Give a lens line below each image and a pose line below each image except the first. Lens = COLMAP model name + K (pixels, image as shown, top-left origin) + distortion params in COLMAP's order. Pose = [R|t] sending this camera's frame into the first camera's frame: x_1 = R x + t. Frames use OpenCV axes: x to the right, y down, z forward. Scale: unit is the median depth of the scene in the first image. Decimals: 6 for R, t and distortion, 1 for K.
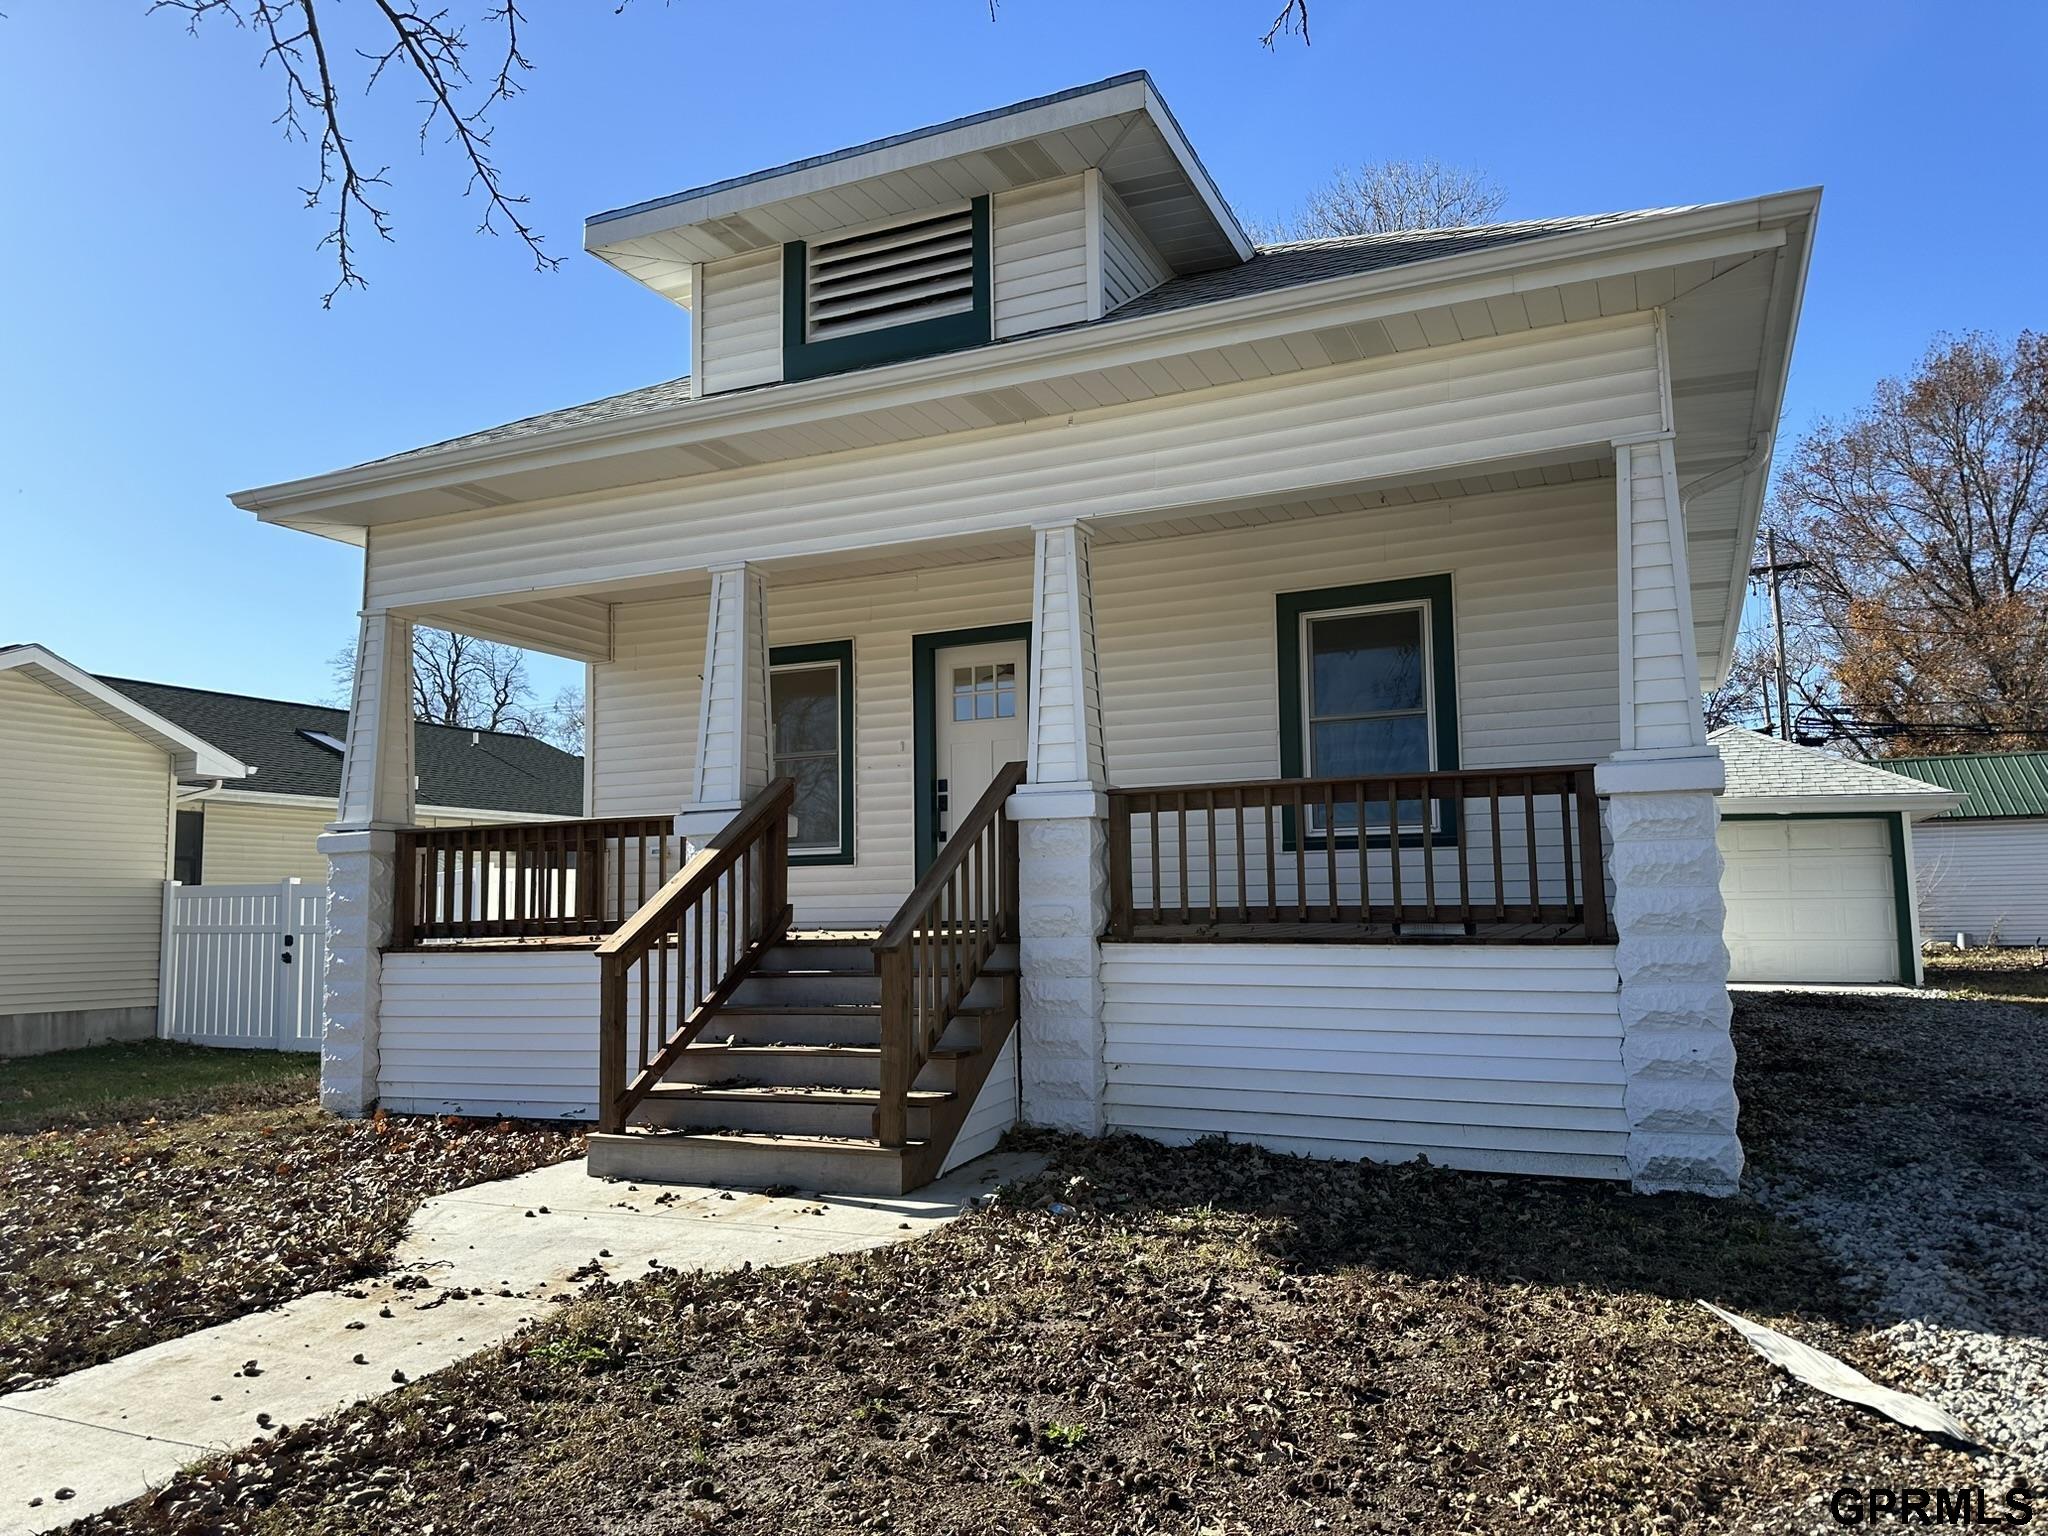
lens RADIAL K [[1446.9, 0, 1024.7], [0, 1446.9, 776.5], [0, 0, 1]] dist [0.045146, -0.040864]
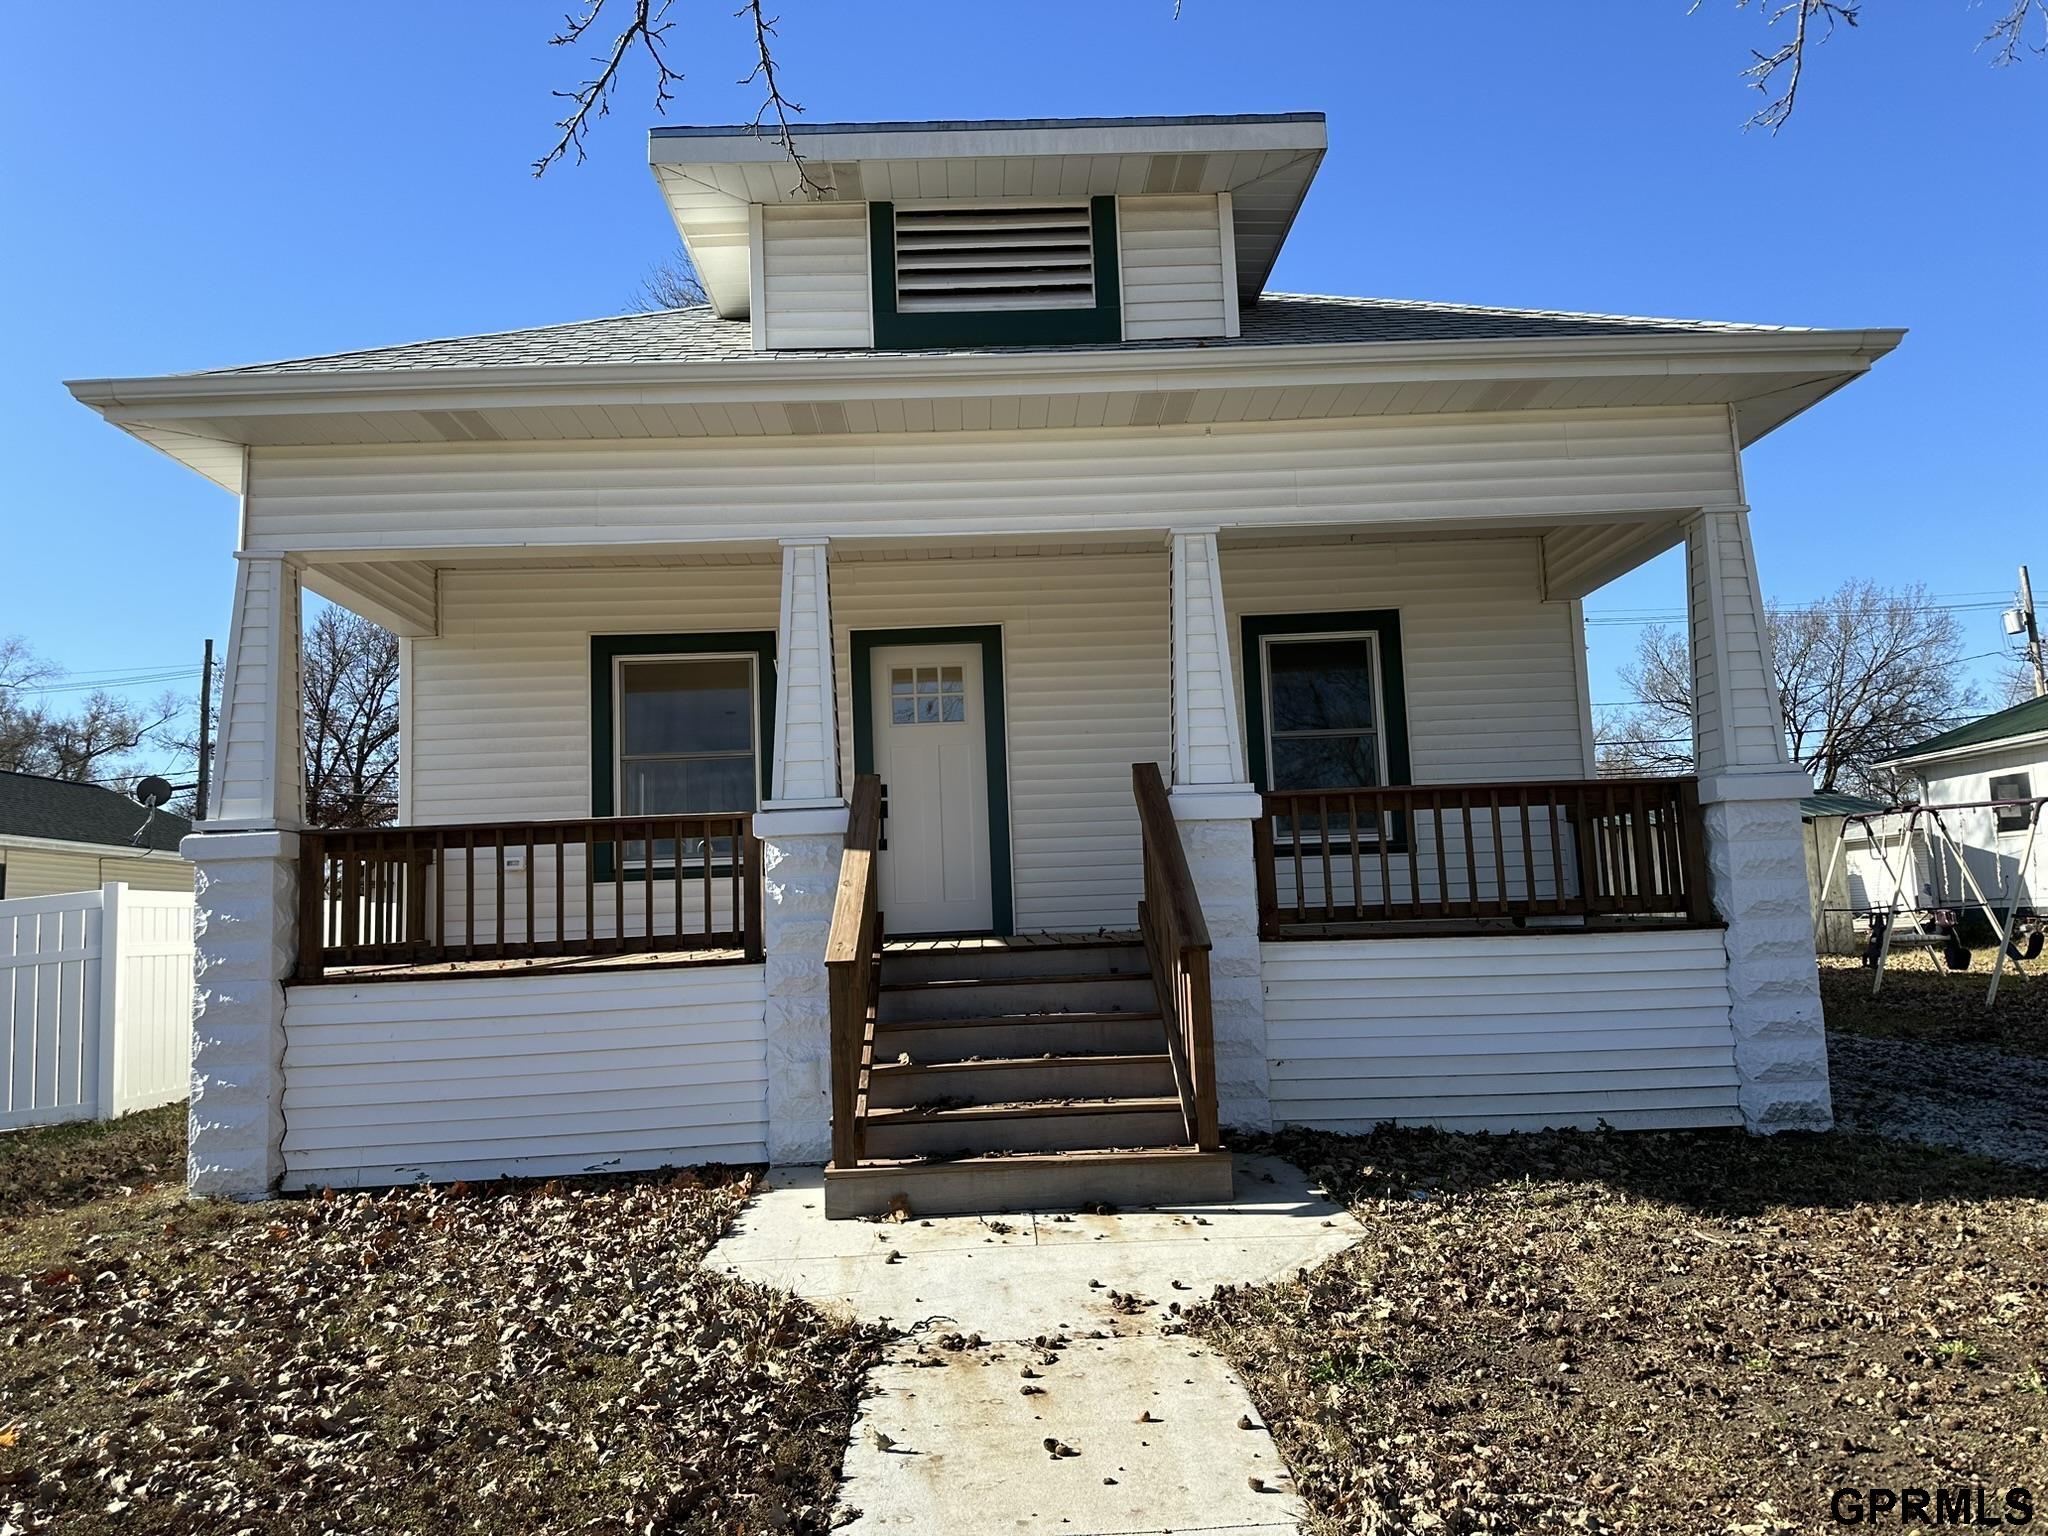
lens RADIAL K [[1446.9, 0, 1007.5], [0, 1446.9, 762.4], [0, 0, 1]] dist [0.045146, -0.040864]
pose [[0.900457, 0.030265, 0.433891, -0.484361], [-0.016534, 0.999237, -0.035386, 0.024066], [-0.434631, 0.024690, 0.900270, 0.133636]]
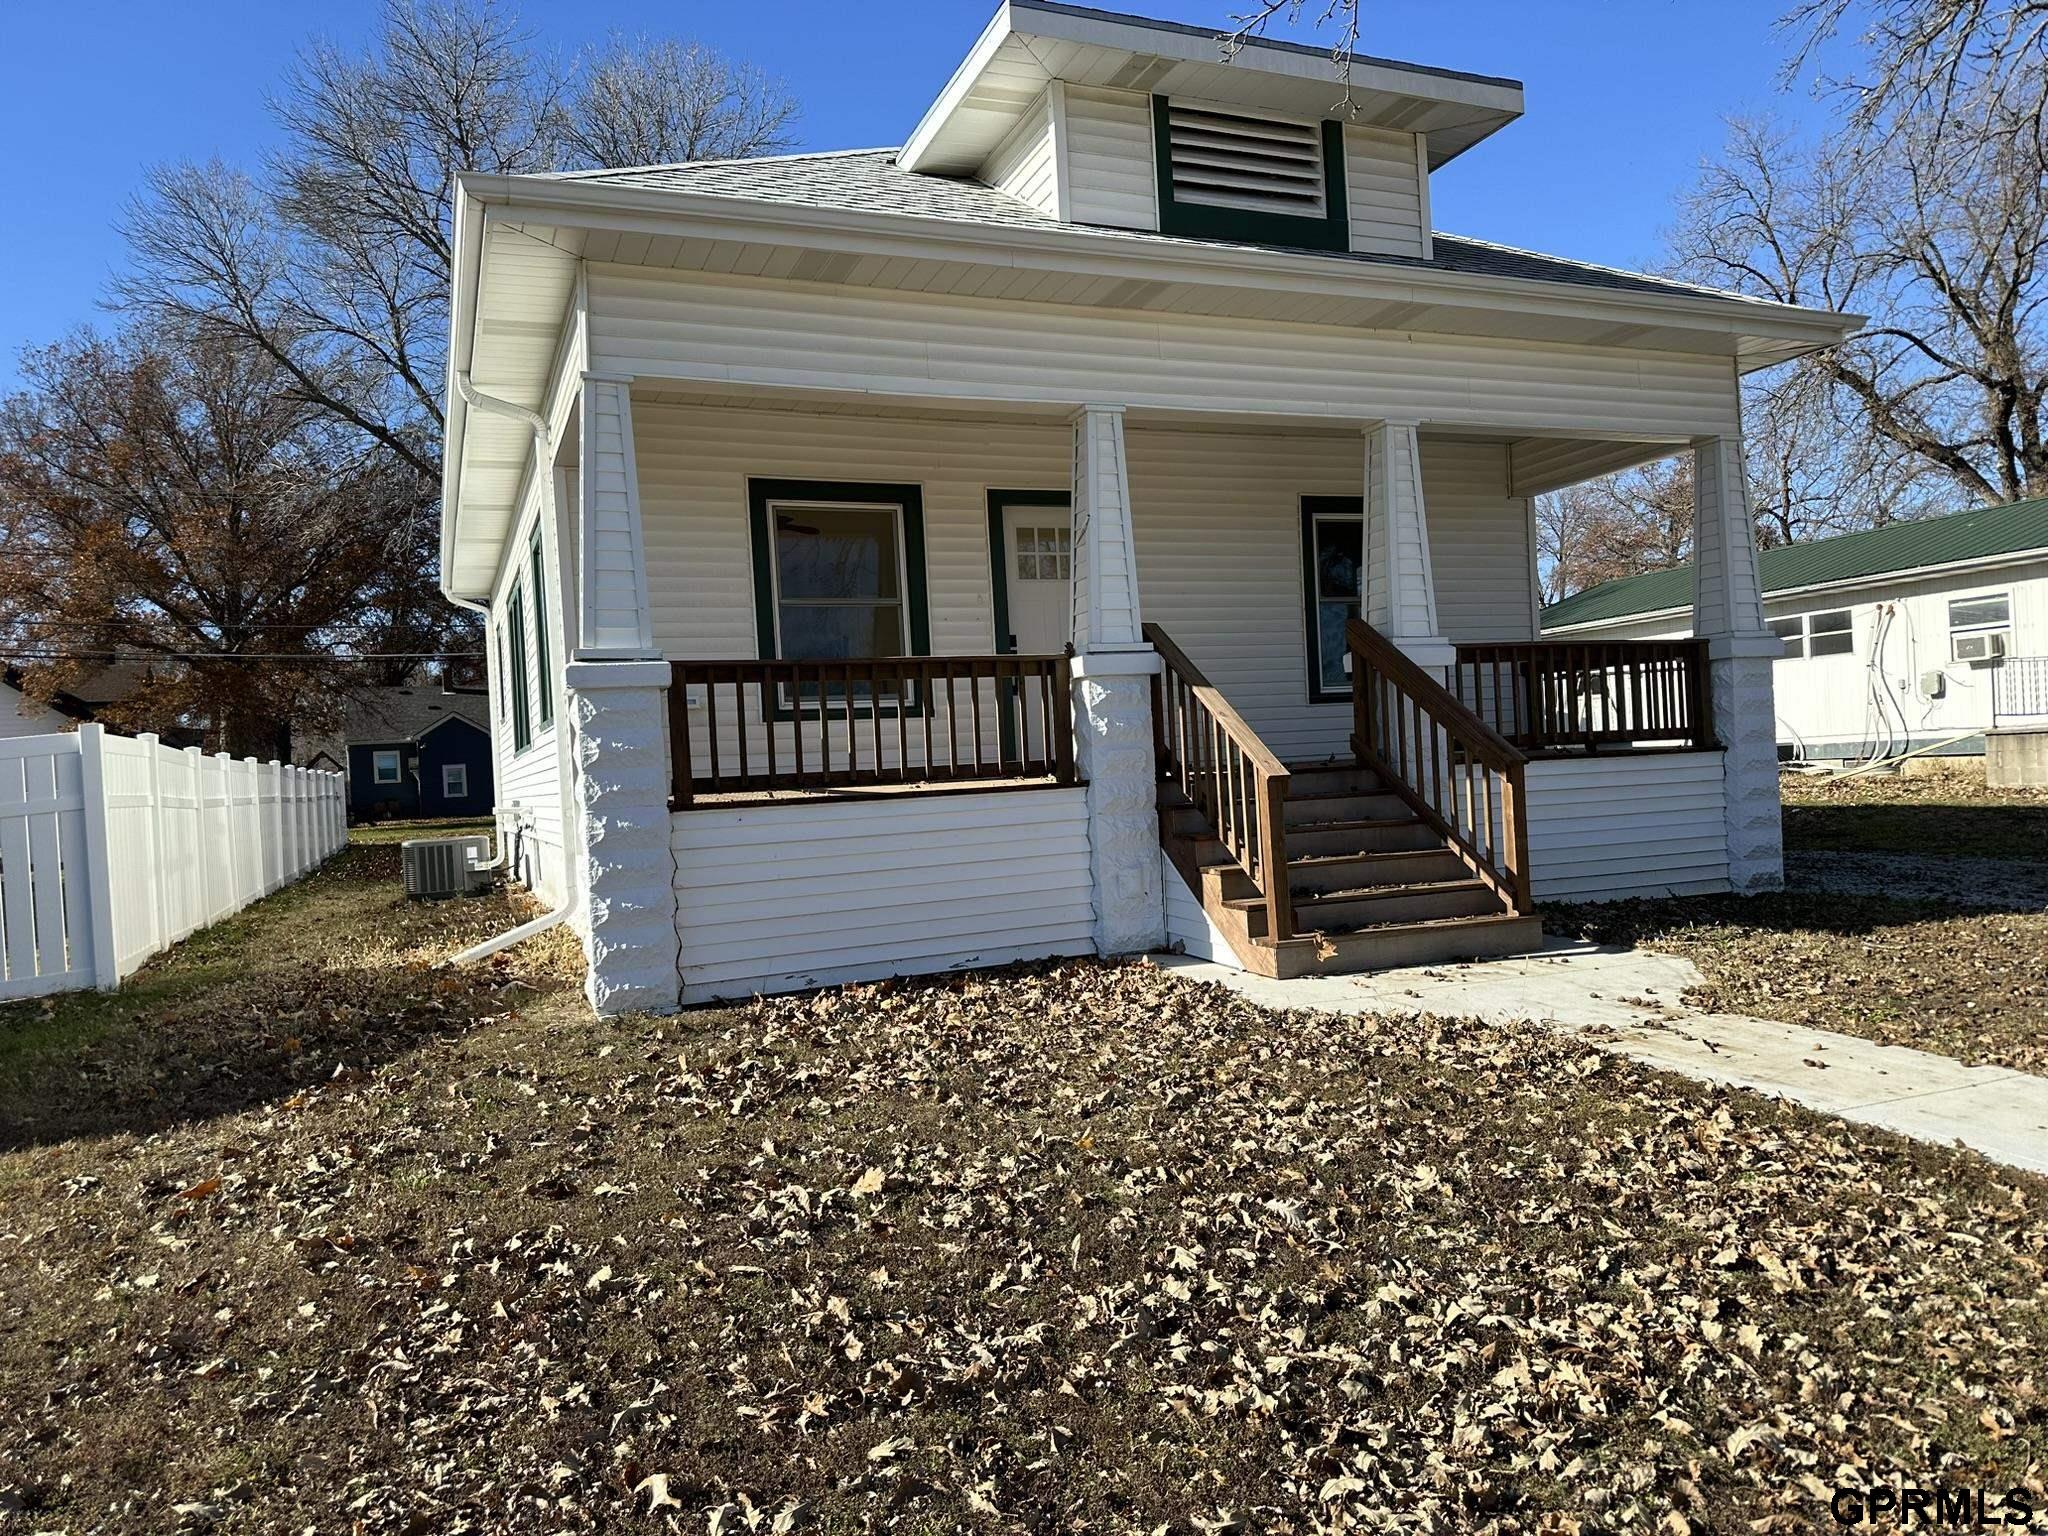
lens RADIAL K [[1446.9, 0, 1025.8], [0, 1446.9, 782.0], [0, 0, 1]] dist [0.045146, -0.040864]
pose [[0.680932, -0.024643, 0.731932, -0.994420], [-0.027305, 0.997884, 0.059000, 0.056841], [-0.731837, -0.060160, 0.678819, 0.347700]]
